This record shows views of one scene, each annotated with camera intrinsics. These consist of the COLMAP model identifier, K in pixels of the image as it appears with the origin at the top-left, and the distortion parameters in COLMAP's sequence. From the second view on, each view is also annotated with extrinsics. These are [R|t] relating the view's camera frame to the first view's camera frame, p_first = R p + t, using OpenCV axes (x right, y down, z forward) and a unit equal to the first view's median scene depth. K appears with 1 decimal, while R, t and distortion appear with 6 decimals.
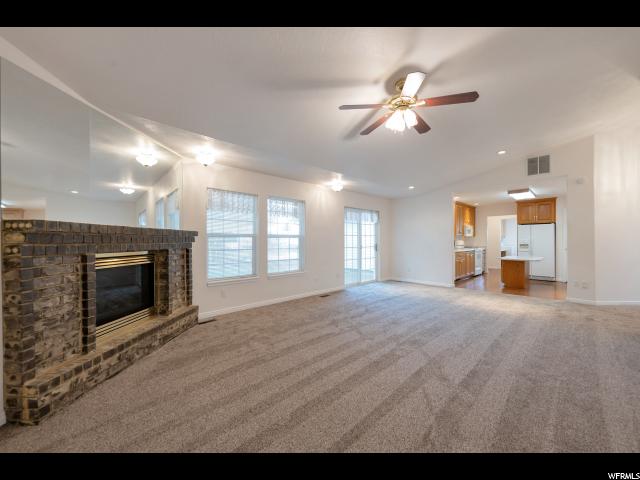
lens RADIAL K [[258.6, 0, 320.5], [0, 258.6, 239.2], [0, 0, 1]] dist [0.000929, -0.000019]
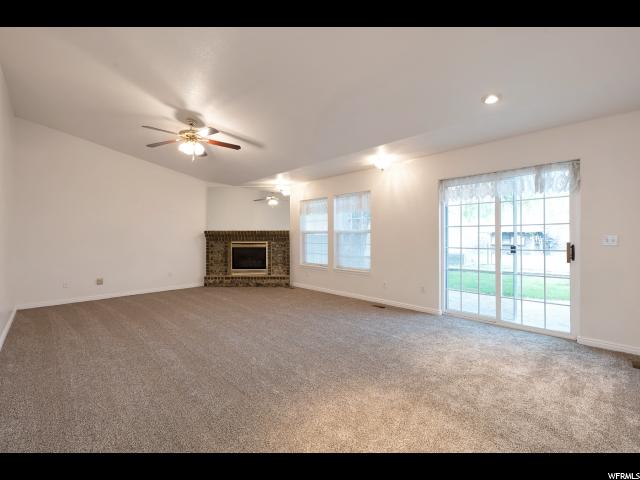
lens RADIAL K [[276.4, 0, 319.2], [0, 276.4, 239.6], [0, 0, 1]] dist [-0.002158, -0.000066]
pose [[-0.011606, 0.009059, -0.999892, 1.143439], [0.006978, 0.999935, 0.008978, 0.009342], [0.999908, -0.006873, -0.011669, 1.099370]]
